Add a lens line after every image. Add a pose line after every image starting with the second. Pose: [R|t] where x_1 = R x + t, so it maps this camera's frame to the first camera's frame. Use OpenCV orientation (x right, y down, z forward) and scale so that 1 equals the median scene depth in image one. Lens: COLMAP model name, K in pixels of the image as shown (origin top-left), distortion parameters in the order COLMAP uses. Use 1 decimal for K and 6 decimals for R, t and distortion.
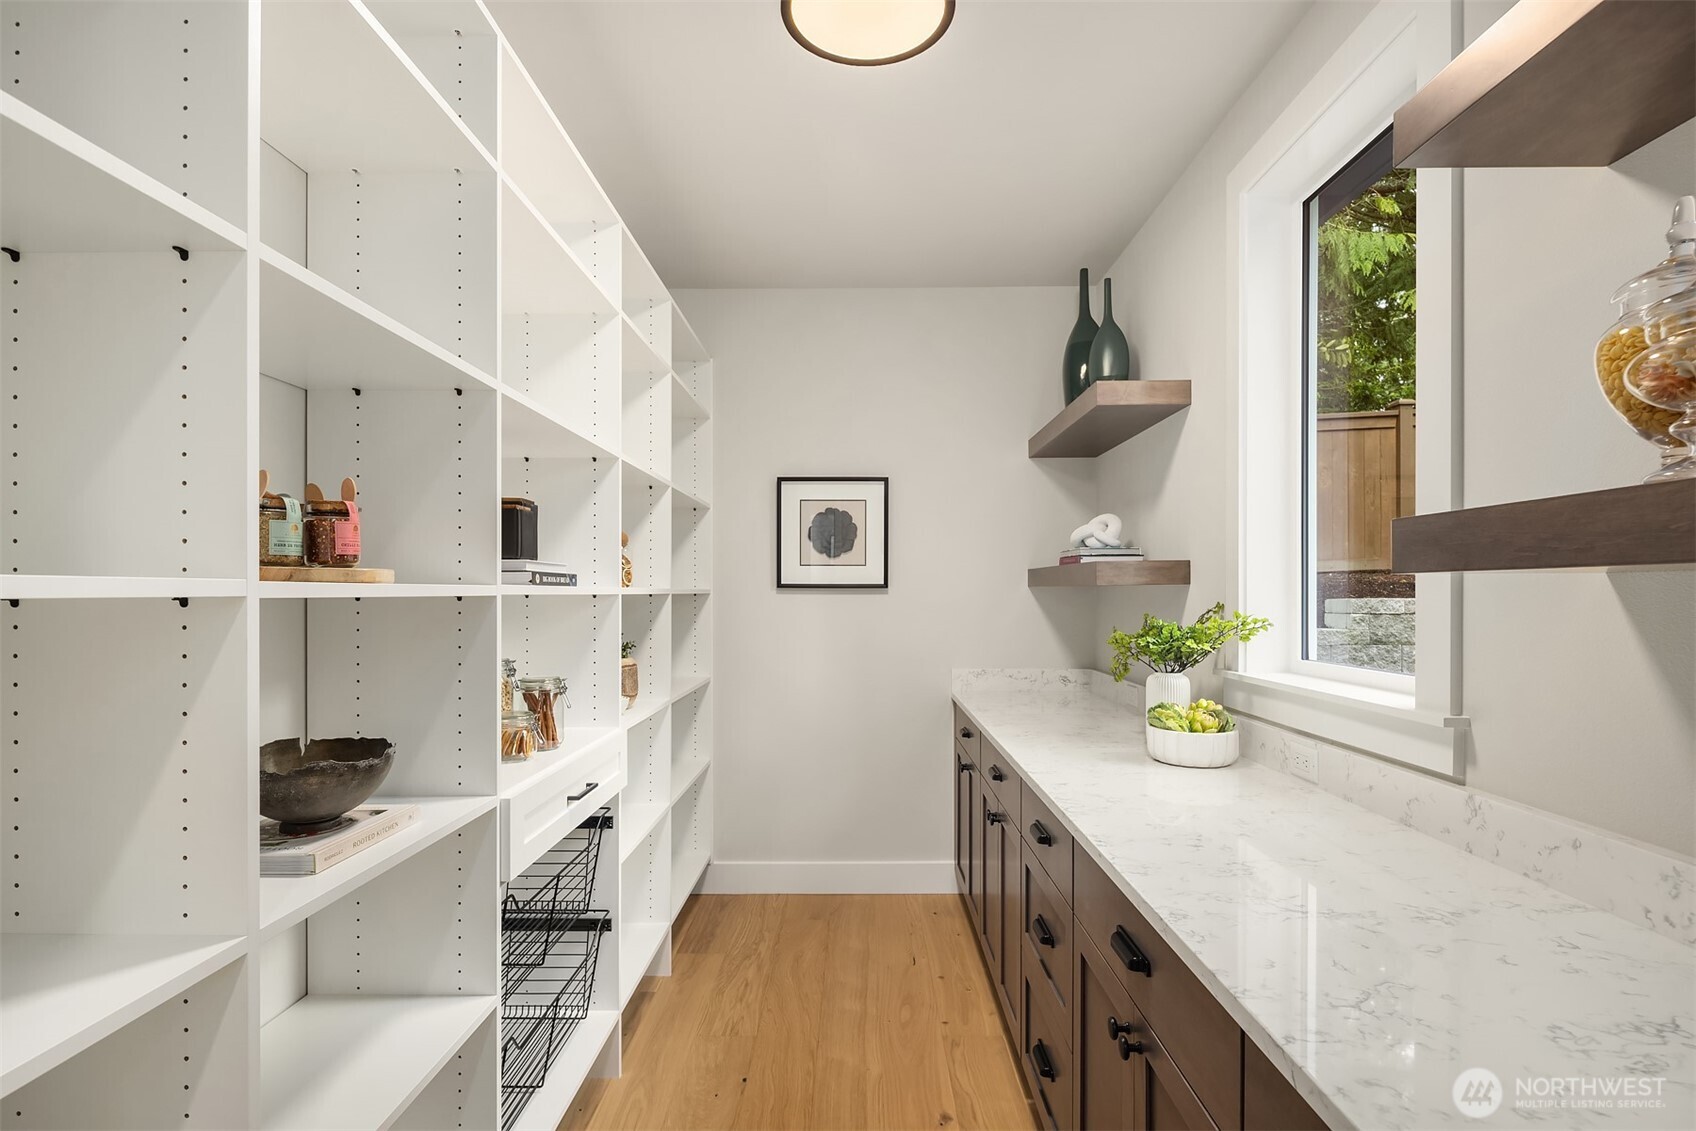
lens RADIAL K [[825.1, 0, 846.4], [0, 825.1, 572.7], [0, 0, 1]] dist [0.000899, -0.001688]
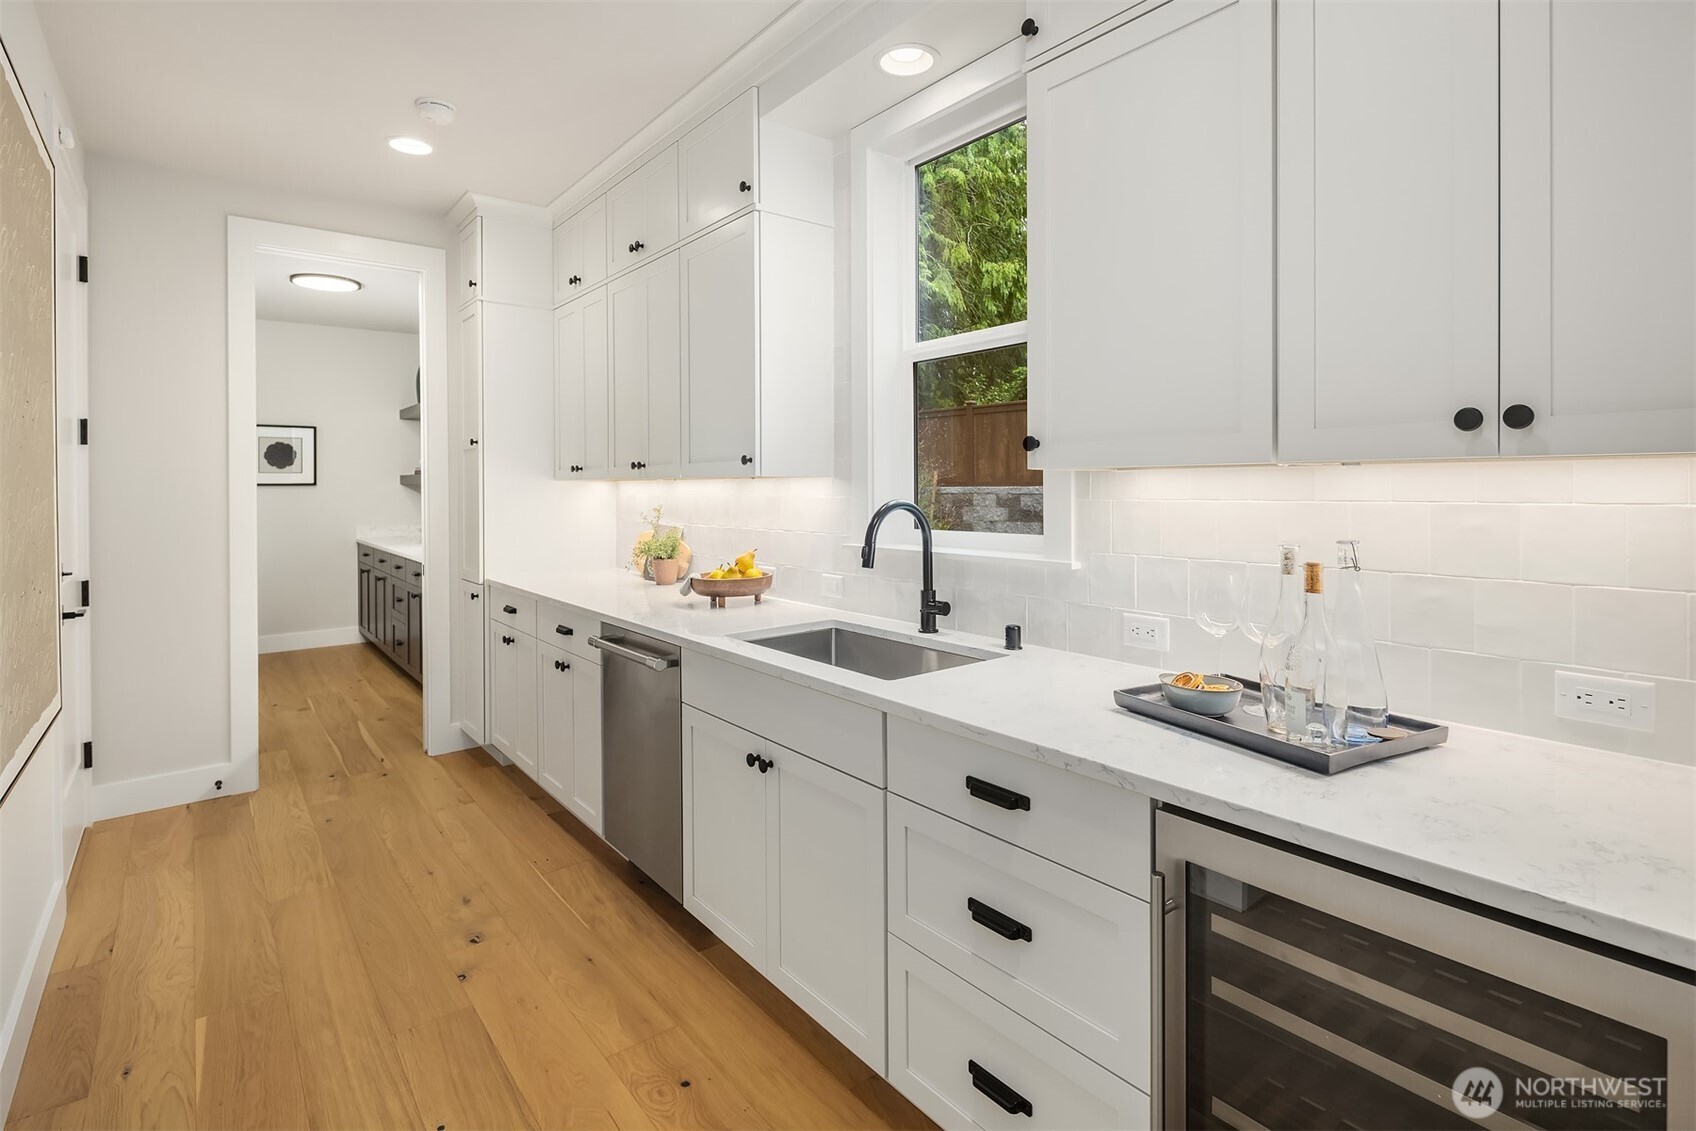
lens RADIAL K [[825.1, 0, 861.6], [0, 825.1, 486.3], [0, 0, 1]] dist [0.000899, -0.001688]
pose [[0.769601, -0.008945, 0.638463, -0.194917], [0.008505, 0.999957, 0.003758, 0.024777], [-0.638469, 0.002537, 0.769644, -1.247204]]
